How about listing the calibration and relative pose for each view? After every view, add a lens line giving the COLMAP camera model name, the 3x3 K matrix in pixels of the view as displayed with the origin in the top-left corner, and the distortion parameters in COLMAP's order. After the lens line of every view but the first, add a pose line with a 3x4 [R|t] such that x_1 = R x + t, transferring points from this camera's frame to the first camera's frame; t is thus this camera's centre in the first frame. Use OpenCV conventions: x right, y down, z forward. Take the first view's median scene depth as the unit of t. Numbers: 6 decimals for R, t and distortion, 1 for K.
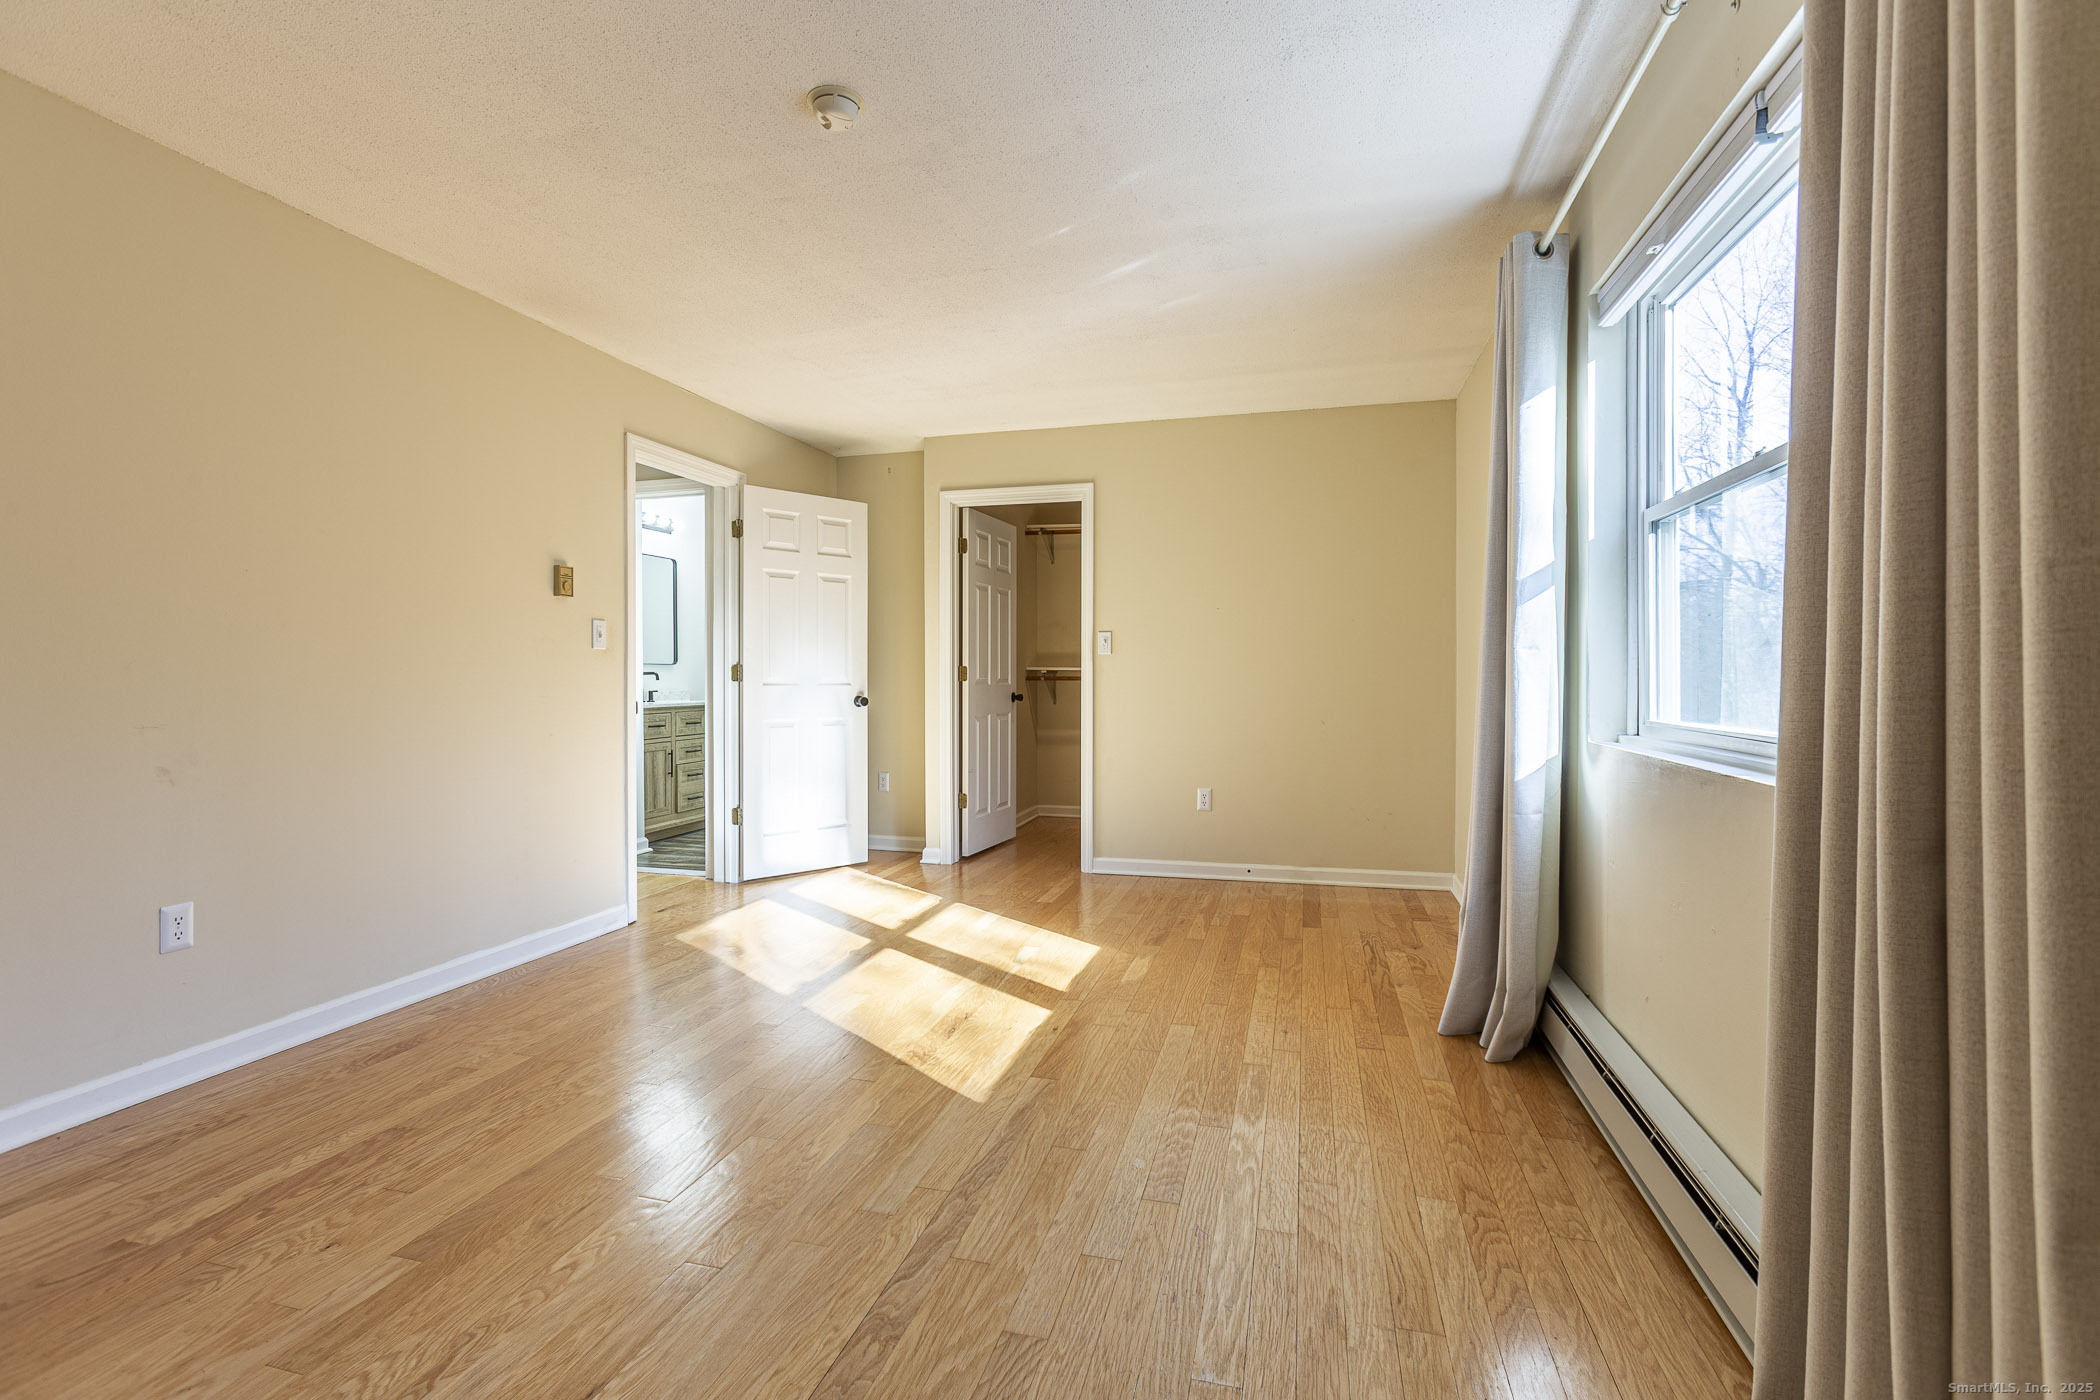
lens RADIAL K [[926.3, 0, 1033.5], [0, 926.3, 683.4], [0, 0, 1]] dist [-0.005989, 0.003253]
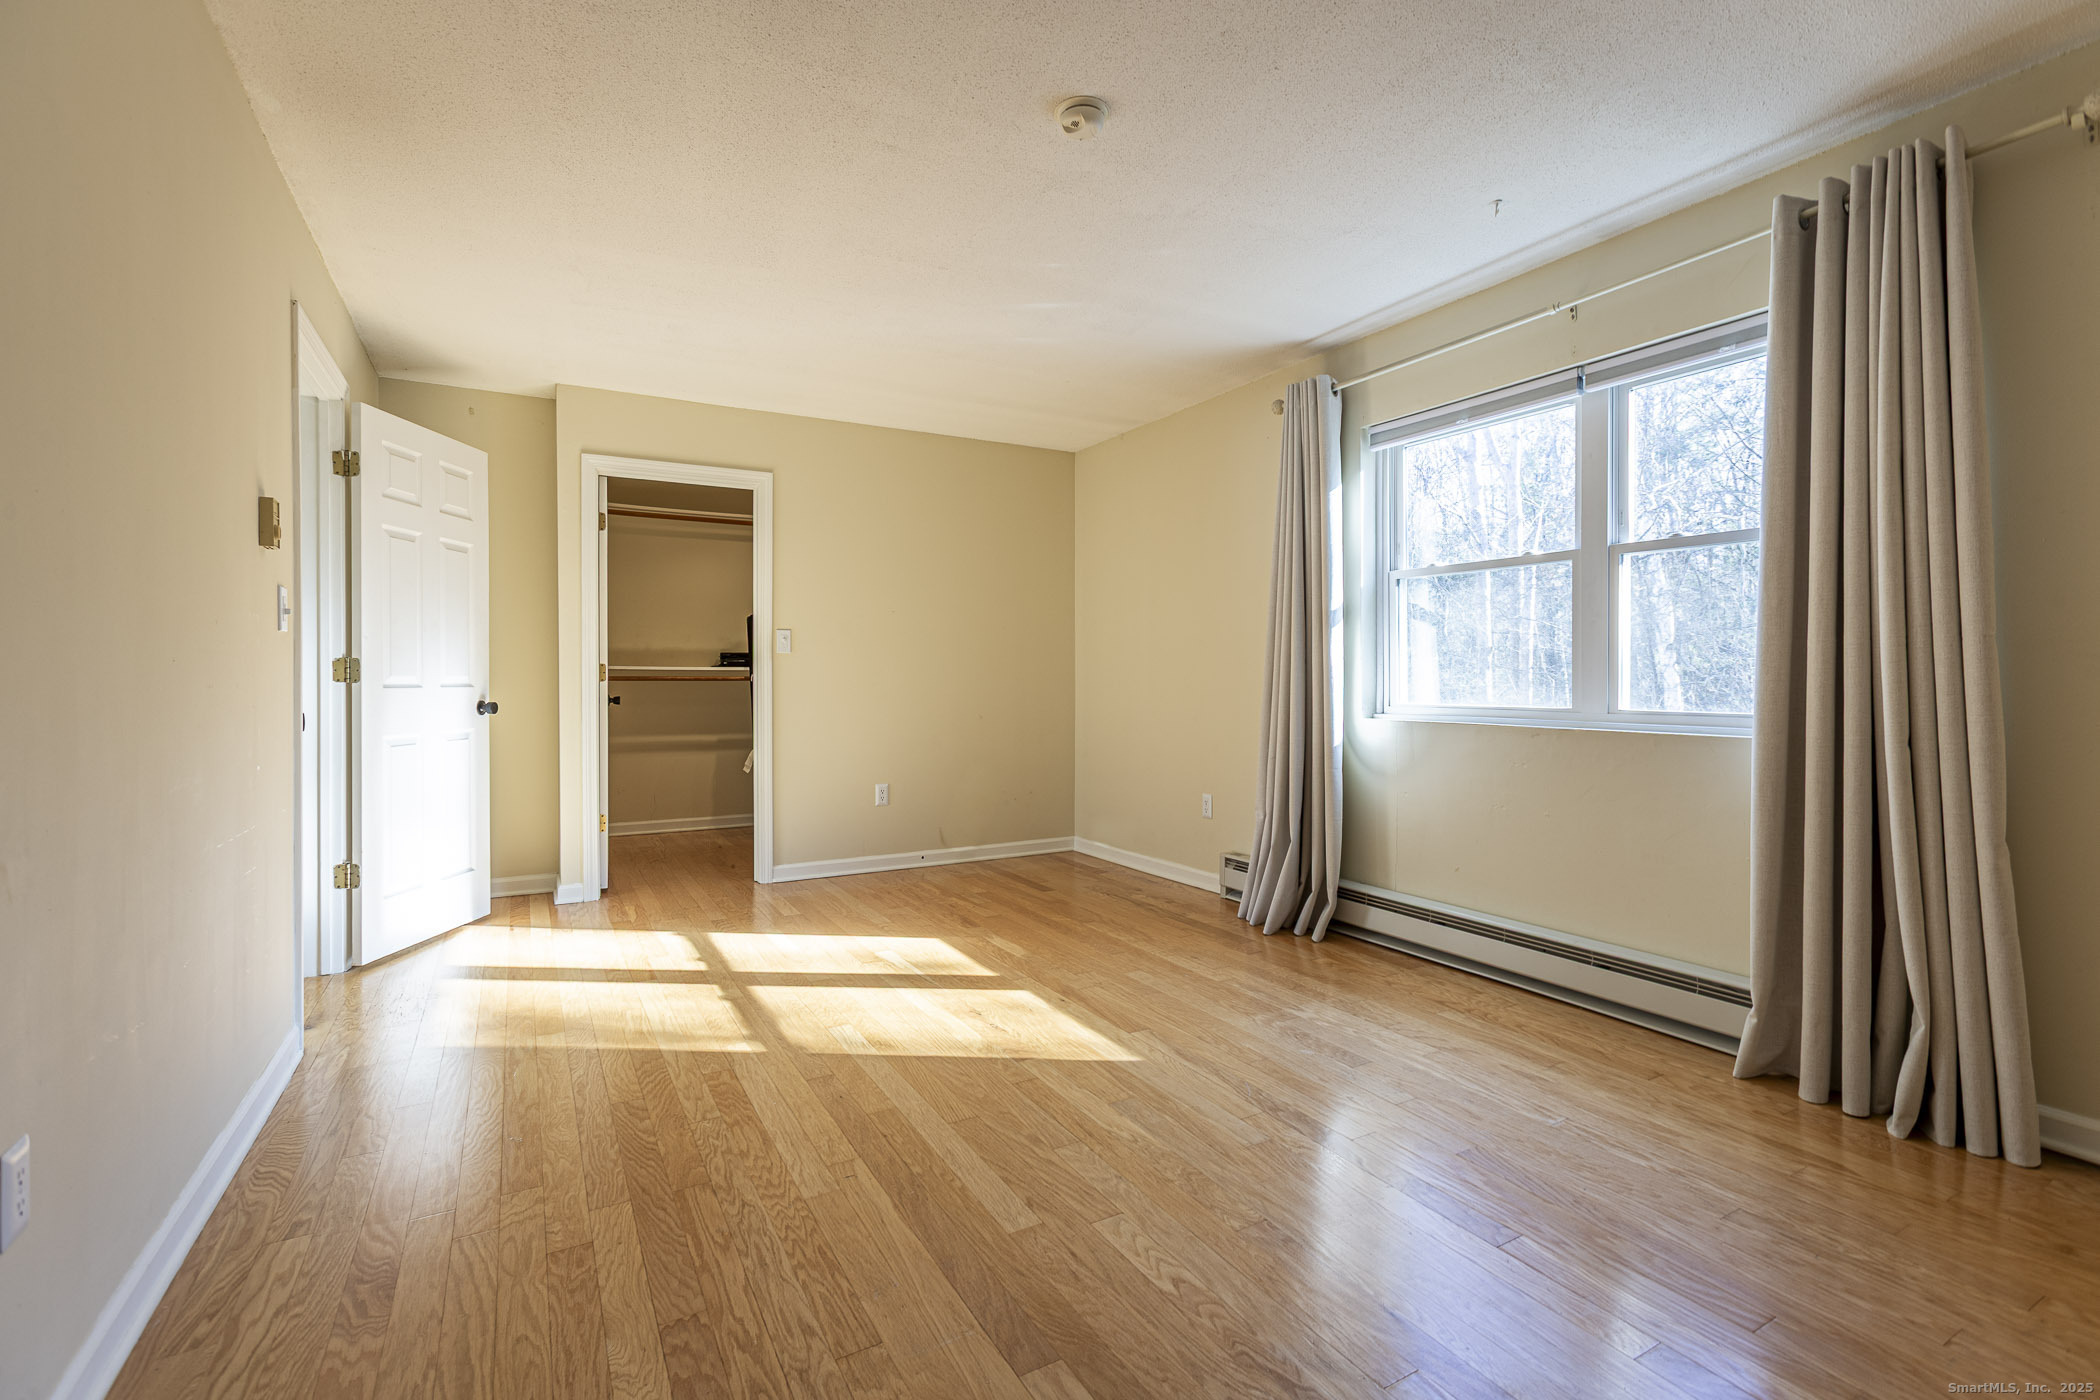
lens RADIAL K [[926.3, 0, 1041.2], [0, 926.3, 686.0], [0, 0, 1]] dist [-0.005989, 0.003253]
pose [[0.716312, -0.007303, 0.697741, -0.646867], [0.004860, 0.999973, 0.005476, -0.002199], [-0.697763, -0.000531, 0.716329, 0.203049]]
